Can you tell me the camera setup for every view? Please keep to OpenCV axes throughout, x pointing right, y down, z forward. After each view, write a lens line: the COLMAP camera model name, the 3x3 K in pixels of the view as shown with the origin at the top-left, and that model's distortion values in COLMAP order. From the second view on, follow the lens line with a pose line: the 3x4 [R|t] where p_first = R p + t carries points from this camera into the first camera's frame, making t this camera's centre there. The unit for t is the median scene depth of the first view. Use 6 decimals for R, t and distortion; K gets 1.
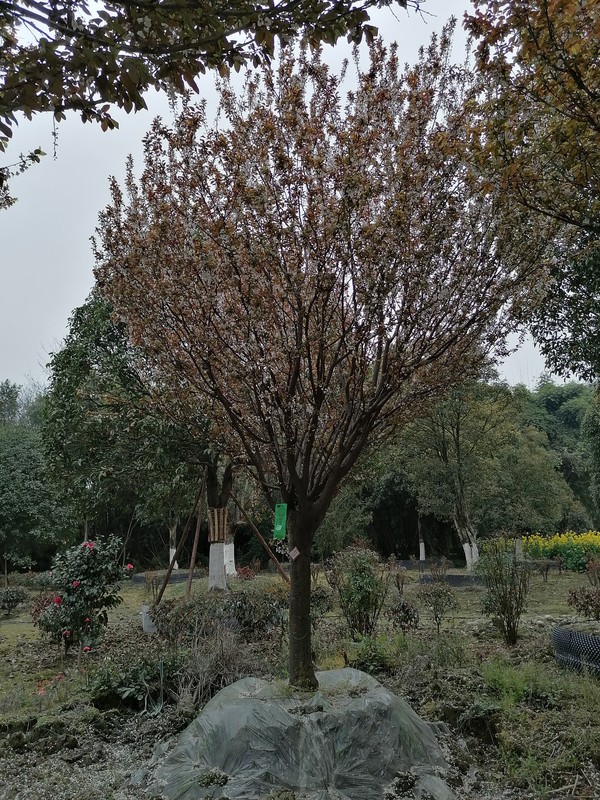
lens RADIAL K [[618.4, 0, 299.1], [0, 618.4, 396.0], [0, 0, 1]] dist [0.049916, -0.049837]
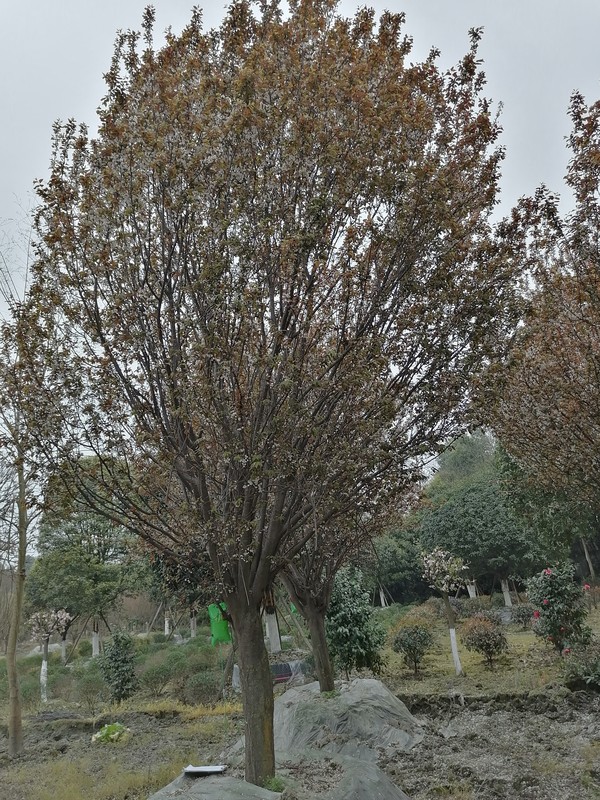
lens RADIAL K [[618.4, 0, 299.3], [0, 618.4, 399.5], [0, 0, 1]] dist [0.049916, -0.049837]
pose [[0.717535, -0.249972, -0.650122, 0.325532], [0.239030, 0.965071, -0.107253, -0.133345], [0.654224, -0.078441, 0.752222, -0.425328]]
